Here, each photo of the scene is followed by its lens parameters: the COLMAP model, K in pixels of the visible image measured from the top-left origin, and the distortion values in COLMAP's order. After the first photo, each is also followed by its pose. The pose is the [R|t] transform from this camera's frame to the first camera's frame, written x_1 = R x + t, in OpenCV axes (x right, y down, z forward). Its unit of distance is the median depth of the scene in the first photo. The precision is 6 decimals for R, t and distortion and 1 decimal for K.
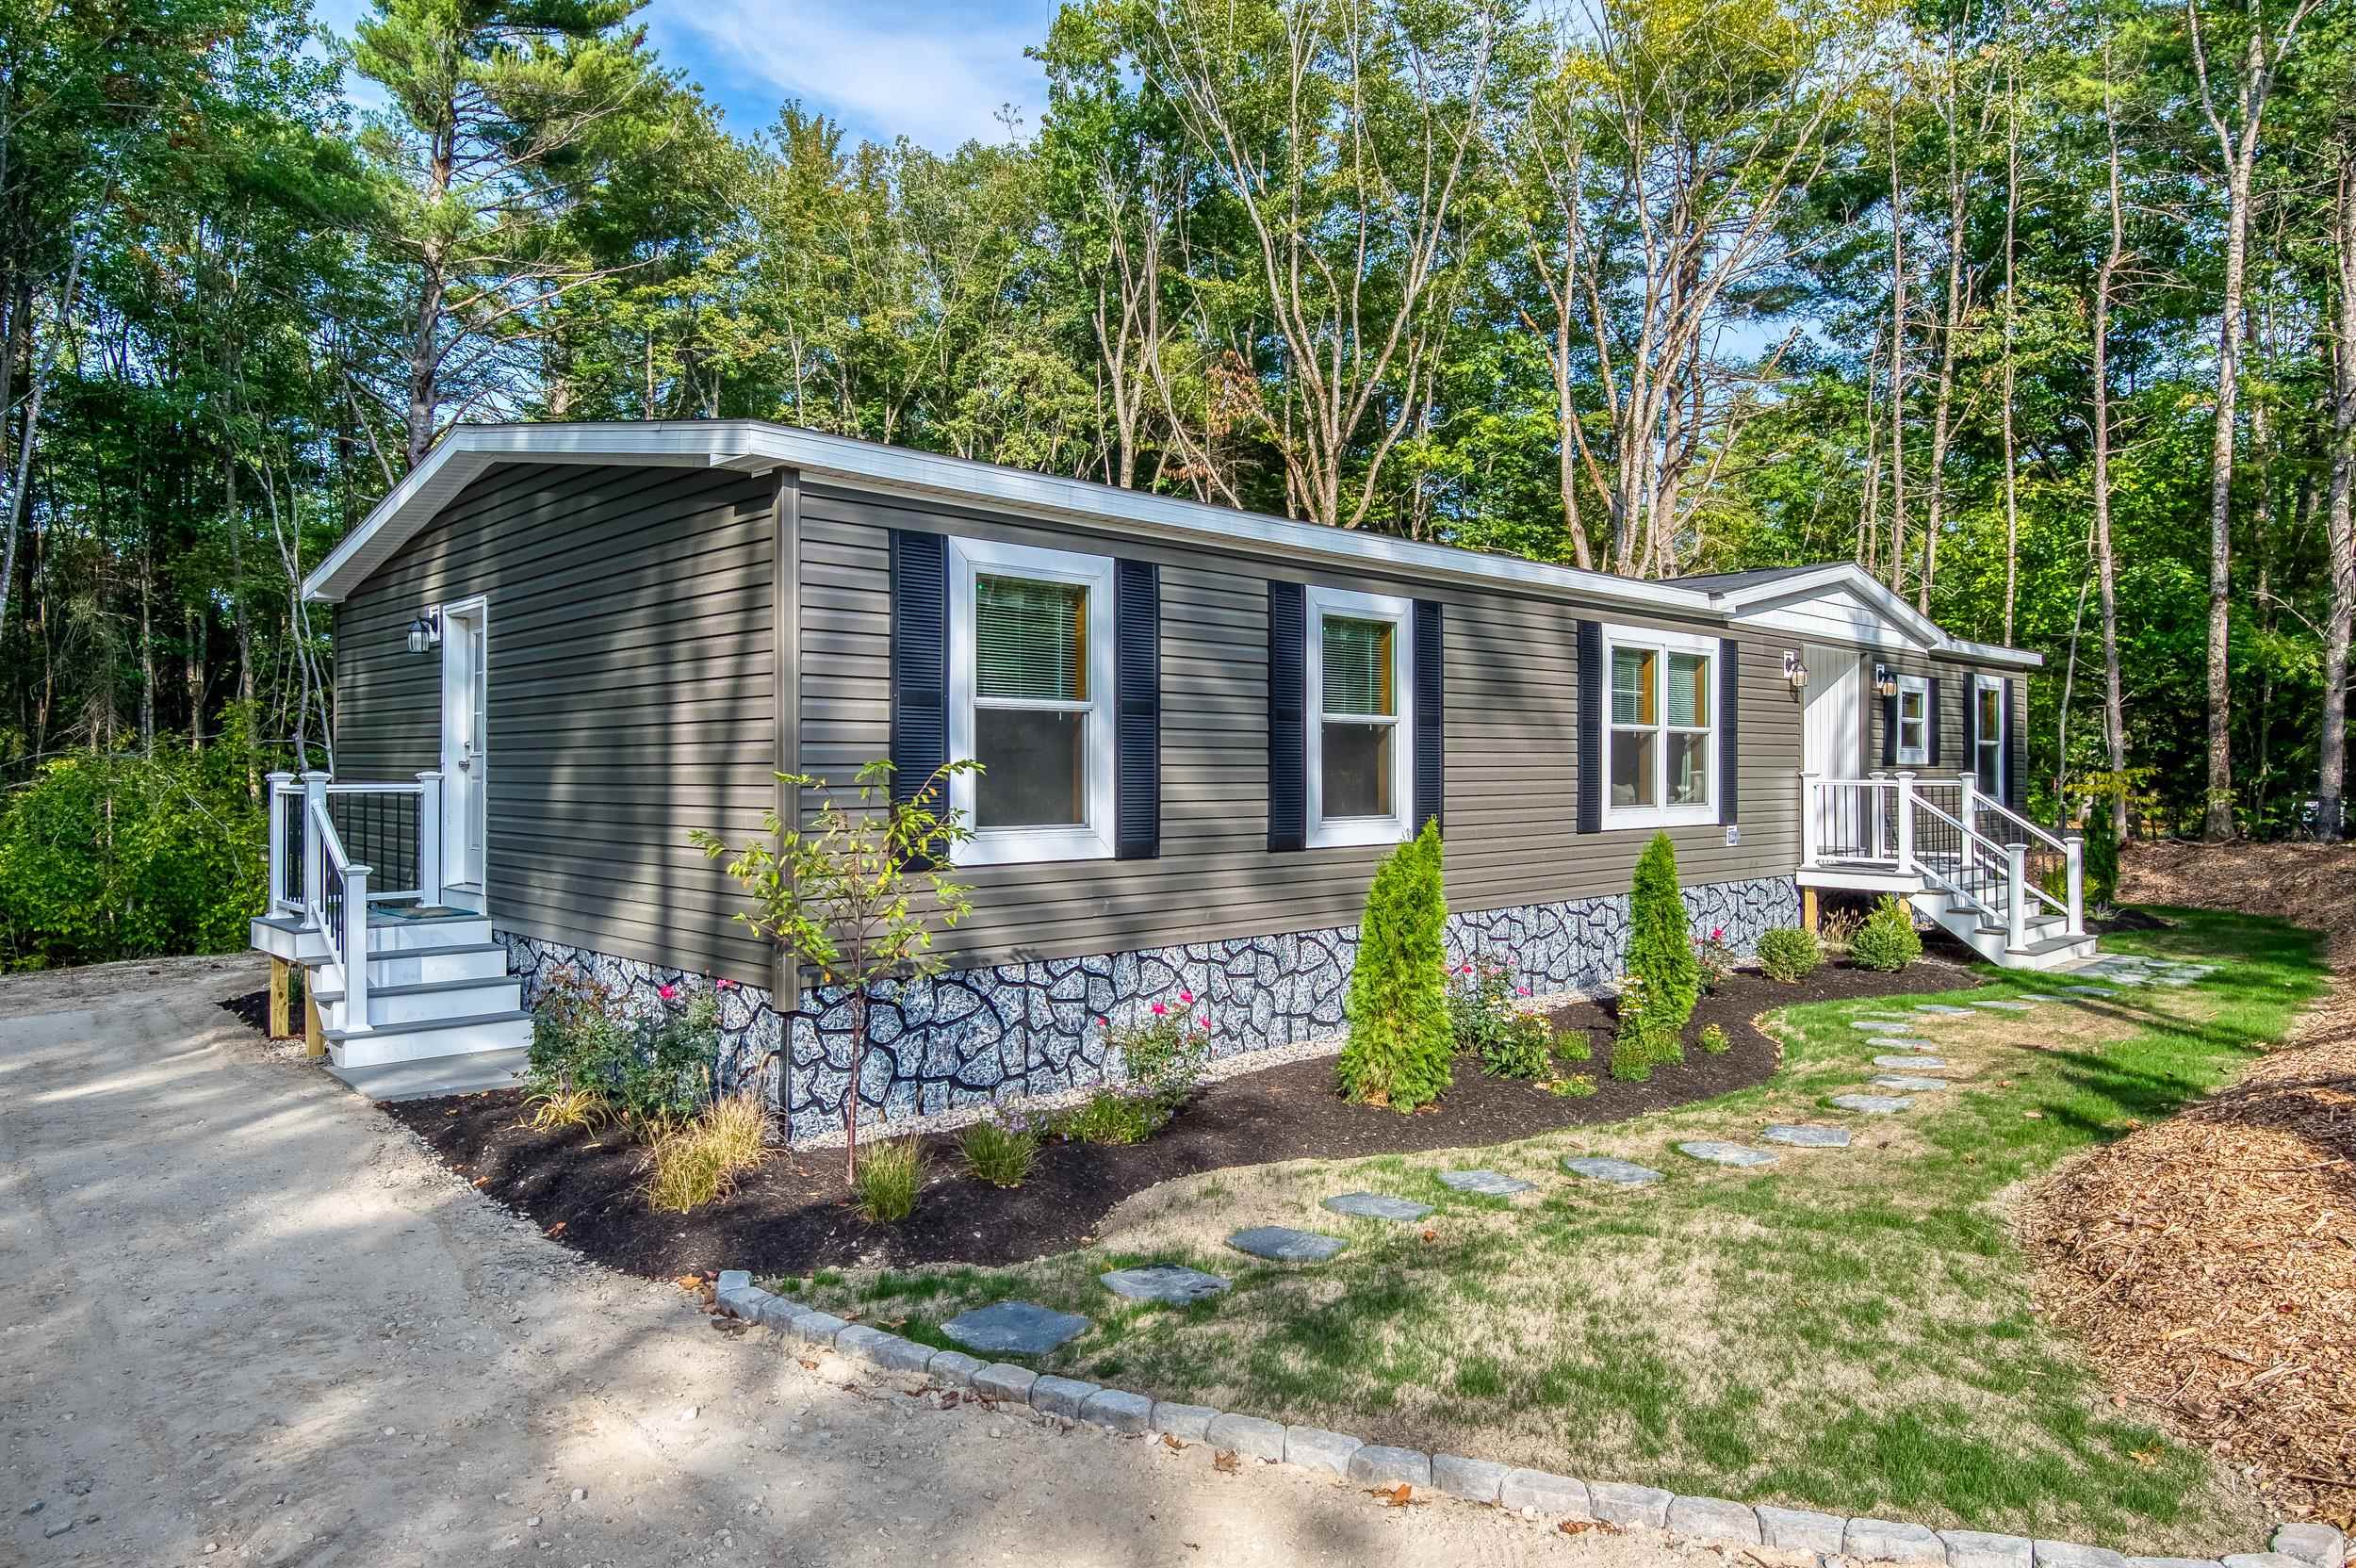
lens RADIAL K [[1462.9, 0, 1178.0], [0, 1462.9, 784.0], [0, 0, 1]] dist [0.002429, 0.000131]
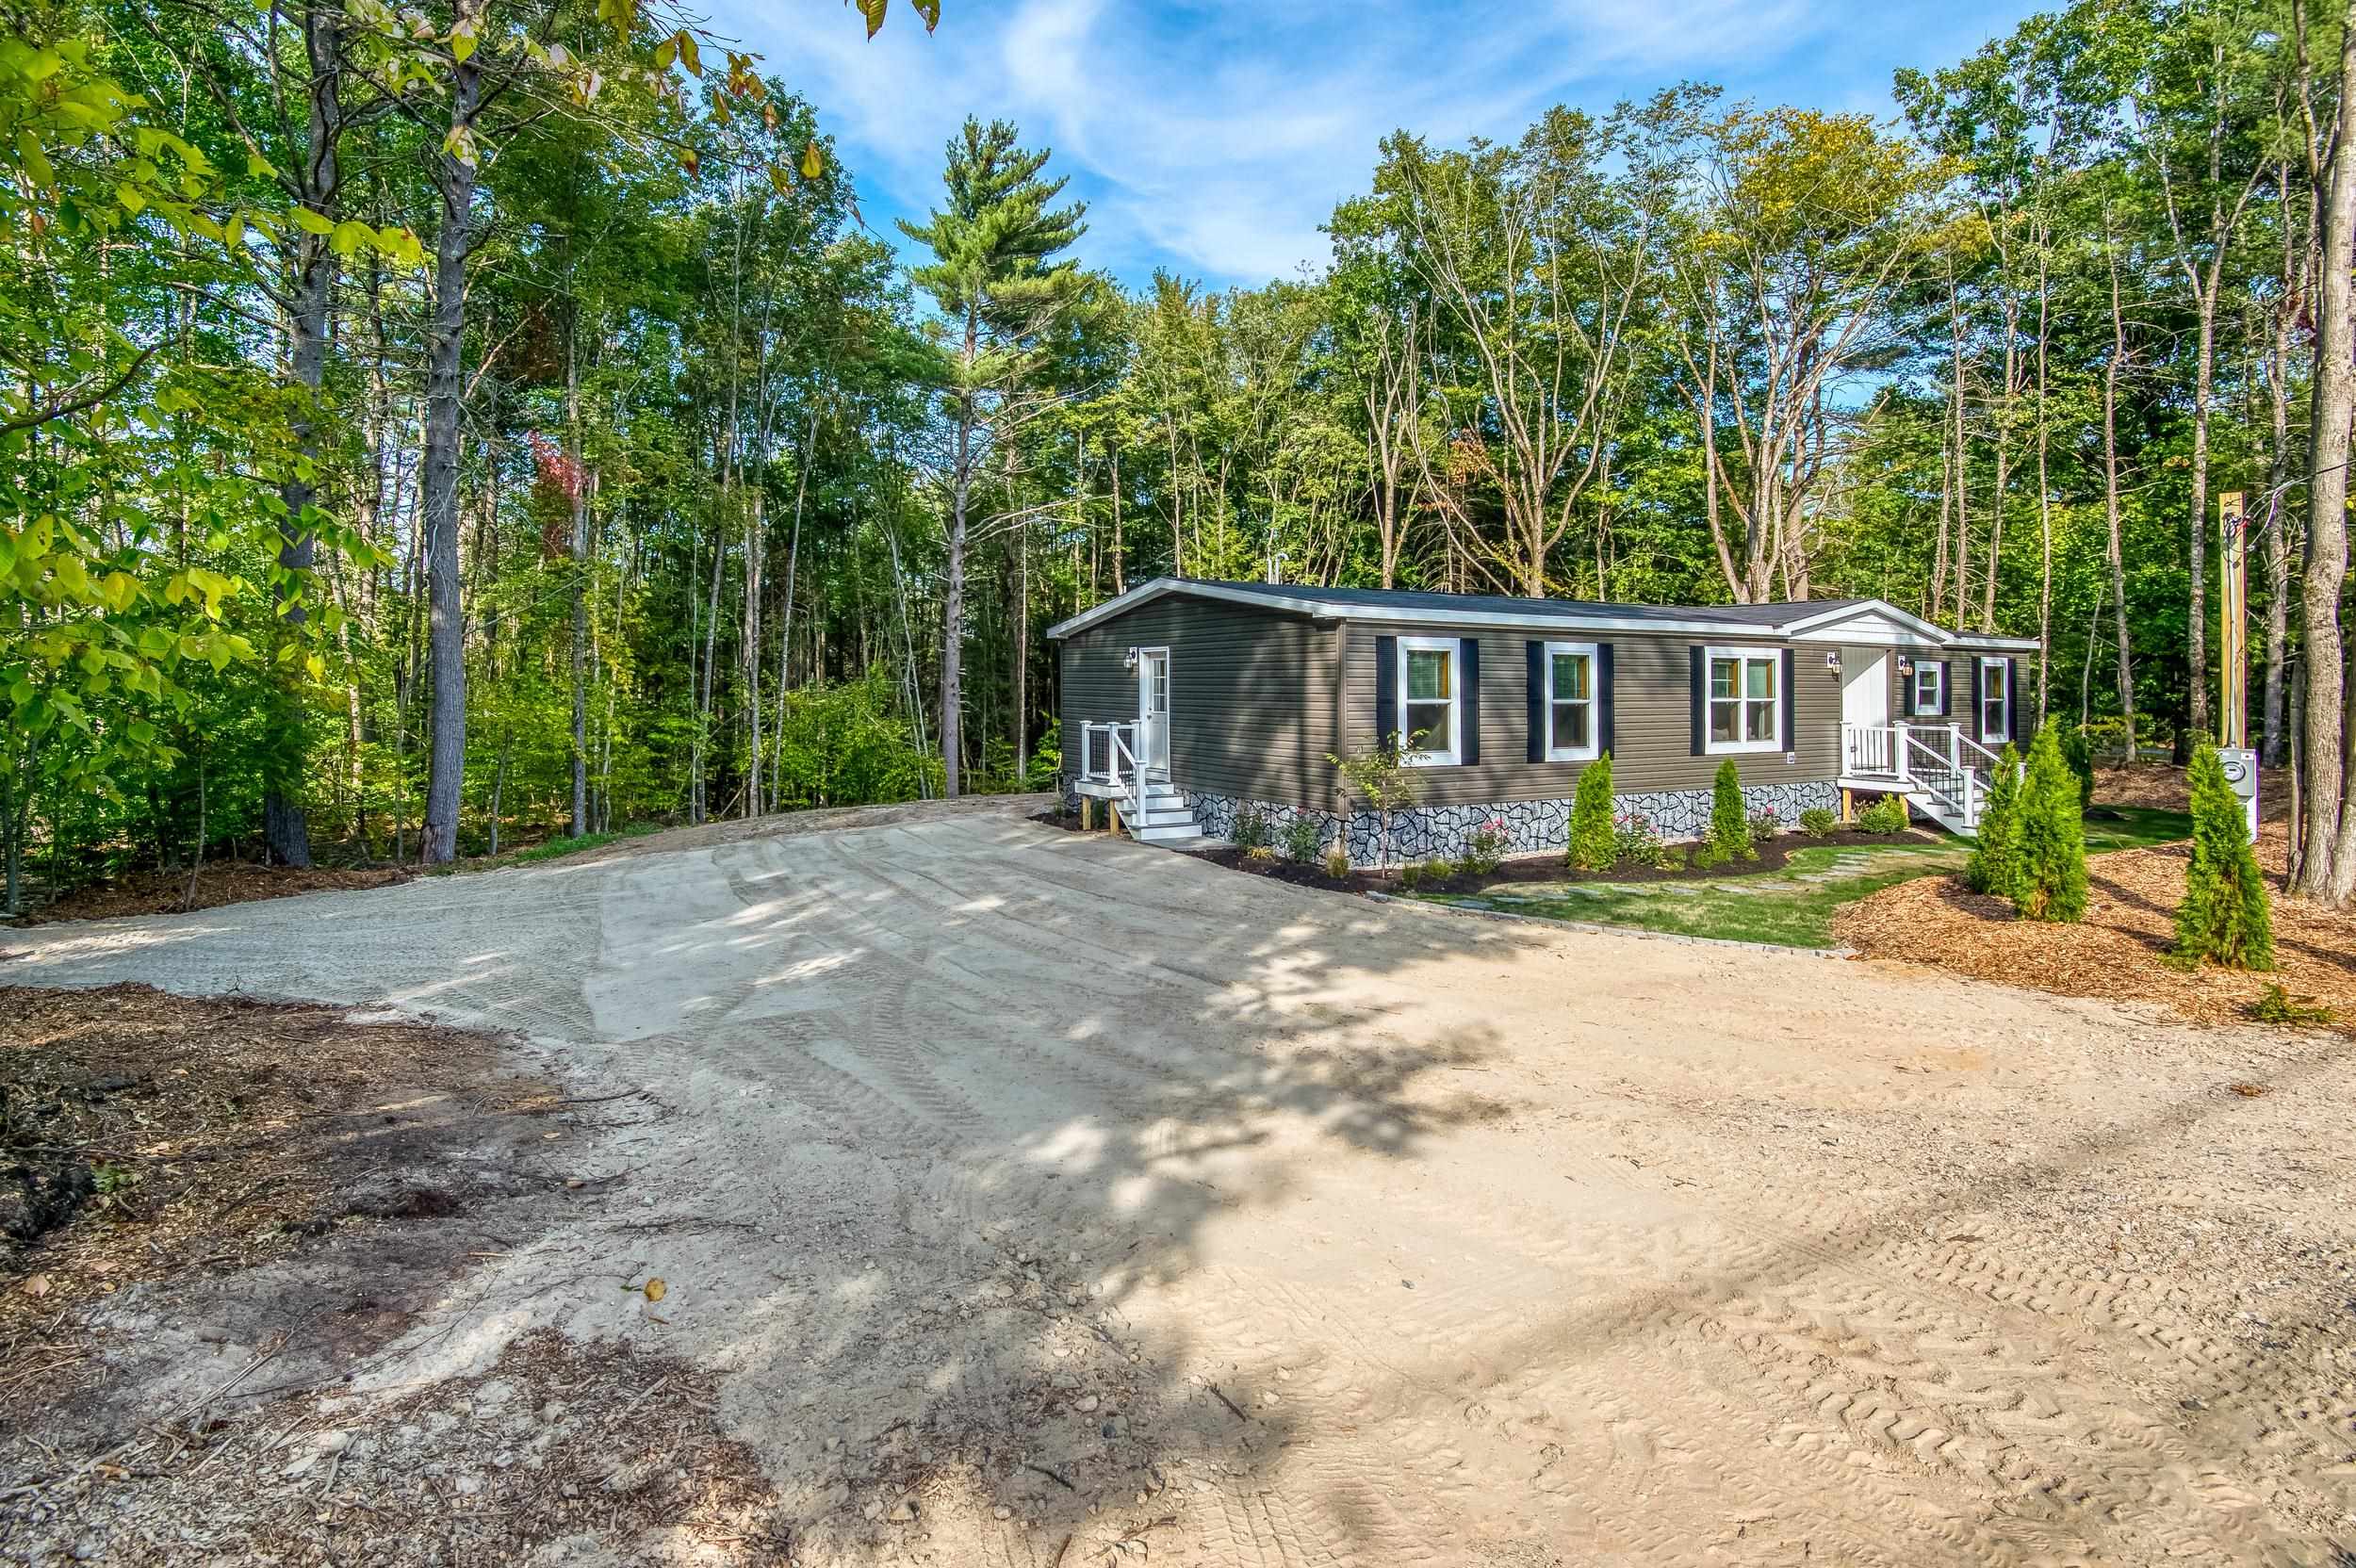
lens RADIAL K [[1064.9, 0, 1081.2], [0, 1064.9, 665.9], [0, 0, 1]] dist [-0.001343, -0.019894]
pose [[0.957027, -0.002045, -0.289991, -0.039579], [-0.006985, 0.999522, -0.030102, -0.016157], [0.289914, 0.030834, 0.956556, -0.250864]]
